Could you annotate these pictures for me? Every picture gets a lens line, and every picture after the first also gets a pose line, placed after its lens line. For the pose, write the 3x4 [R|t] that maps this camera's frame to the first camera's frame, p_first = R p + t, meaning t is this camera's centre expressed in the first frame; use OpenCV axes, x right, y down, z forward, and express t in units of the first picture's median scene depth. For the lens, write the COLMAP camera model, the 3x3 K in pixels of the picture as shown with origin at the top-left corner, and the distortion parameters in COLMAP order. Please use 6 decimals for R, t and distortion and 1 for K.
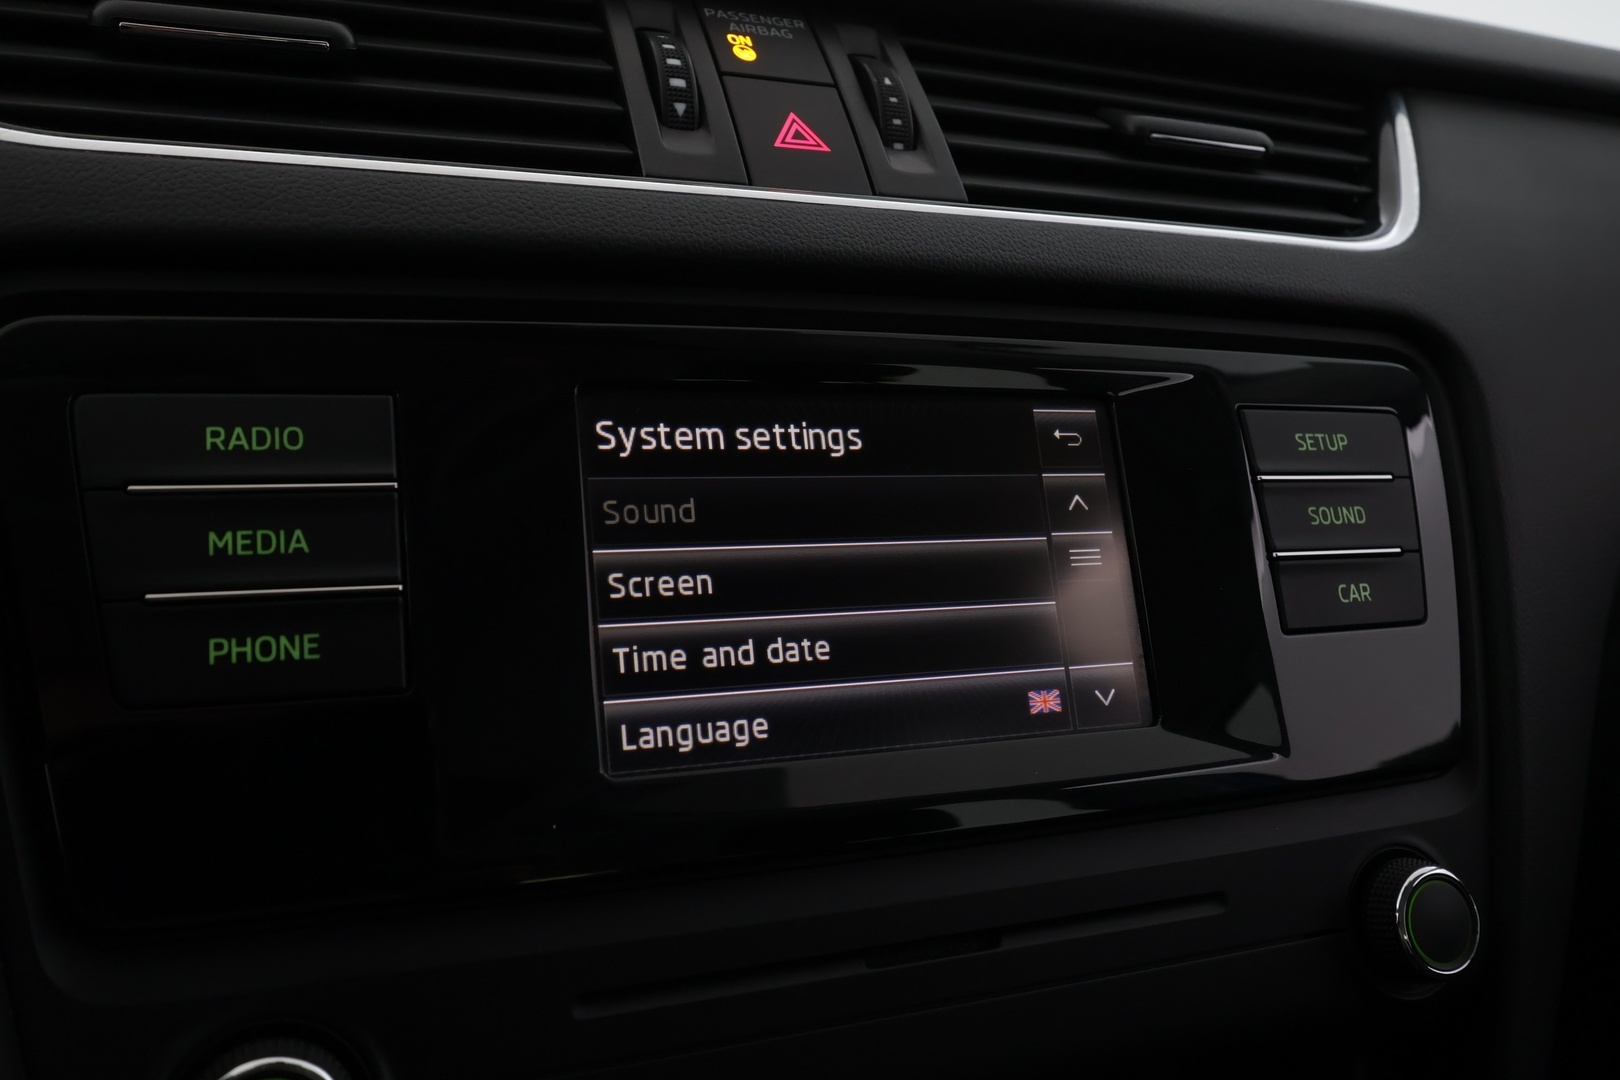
lens RADIAL K [[1304.0, 0, 813.7], [0, 1304.0, 509.0], [0, 0, 1]] dist [0.046369, -0.008161]
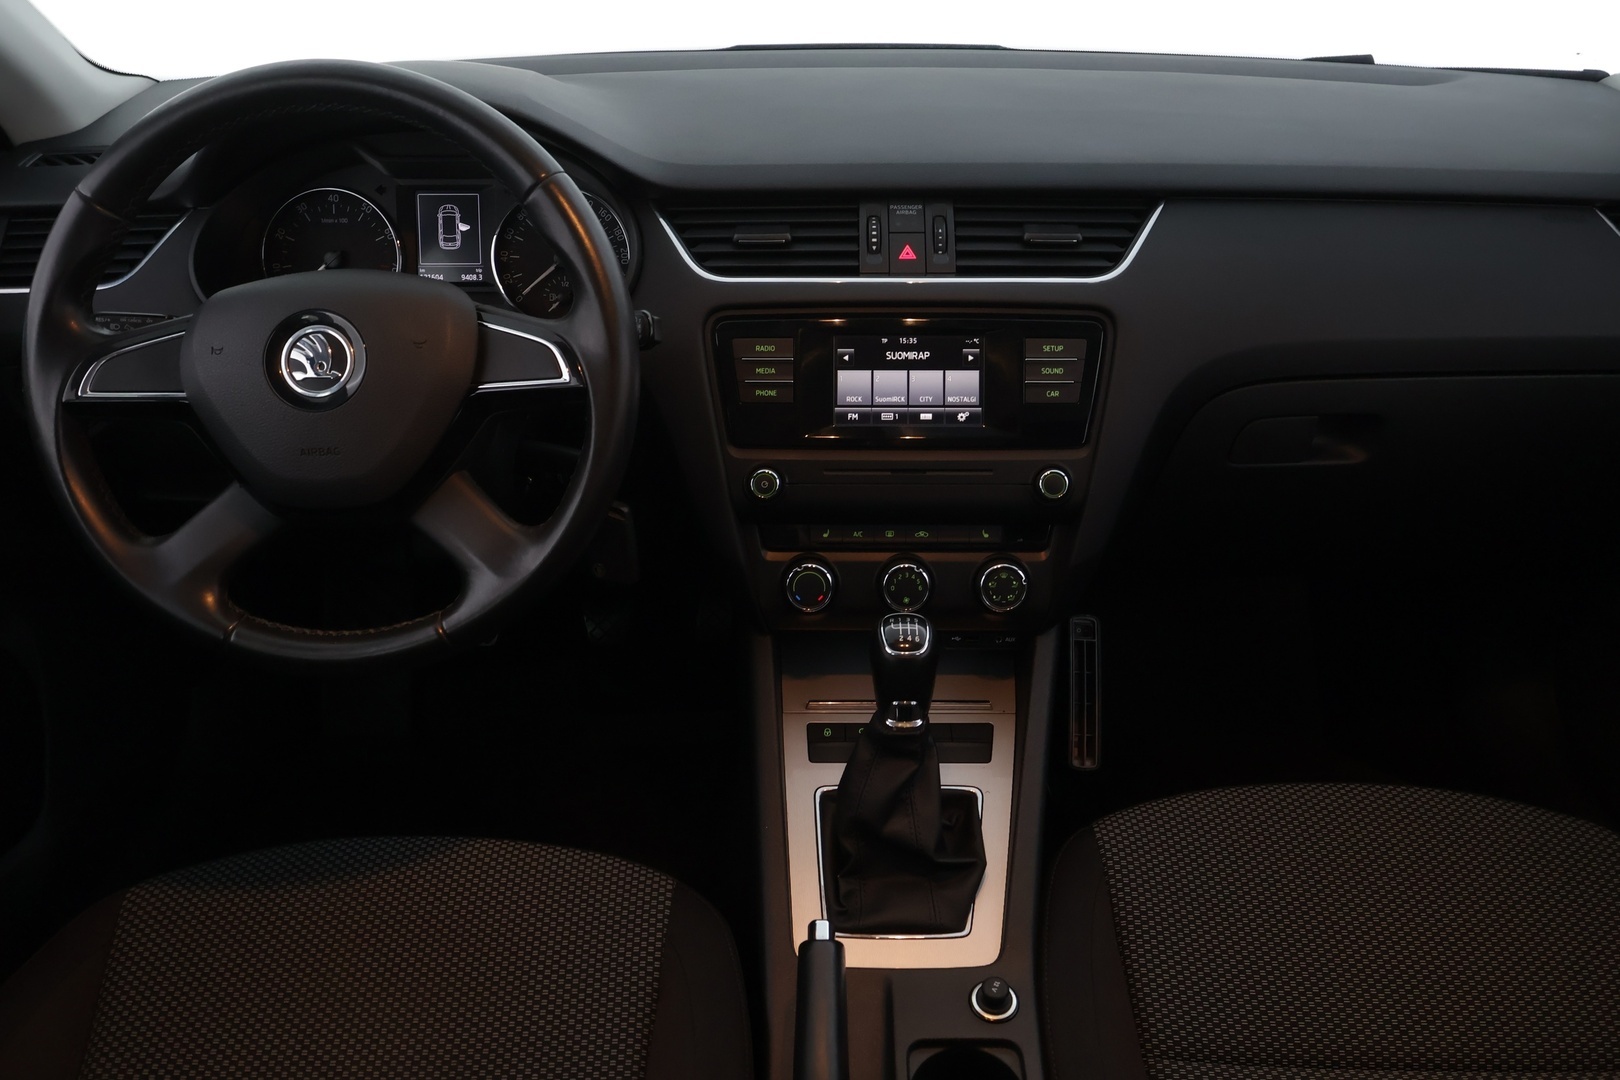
lens RADIAL K [[1304.1, 0, 808.1], [0, 1304.1, 519.5], [0, 0, 1]] dist [0.042679, 0.003203]
pose [[0.927227, 0.111617, -0.357480, 1.096084], [-0.020839, 0.968451, 0.248331, -0.465474], [0.373920, -0.222809, 0.900300, -2.474529]]
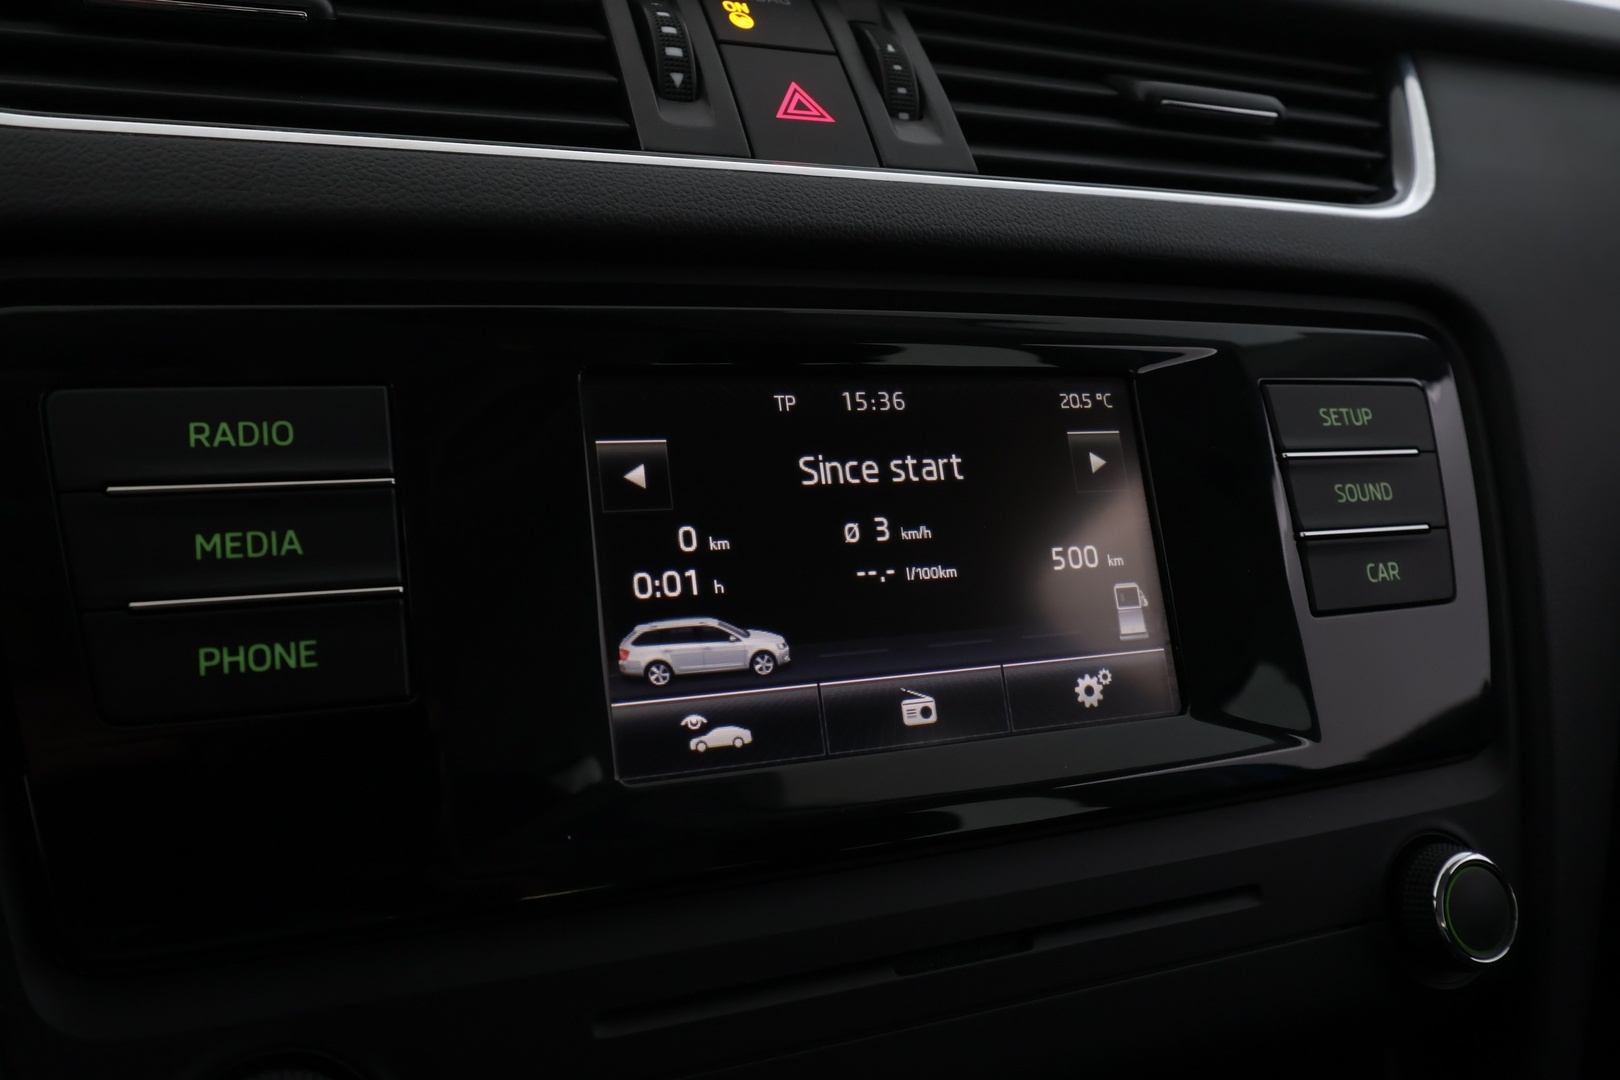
lens RADIAL K [[1304.0, 0, 813.7], [0, 1304.0, 509.0], [0, 0, 1]] dist [0.046369, -0.008161]
pose [[0.999702, -0.018099, 0.016395, -0.023580], [0.017838, 0.999714, 0.015914, -0.005612], [-0.016678, -0.015617, 0.999739, 0.037518]]
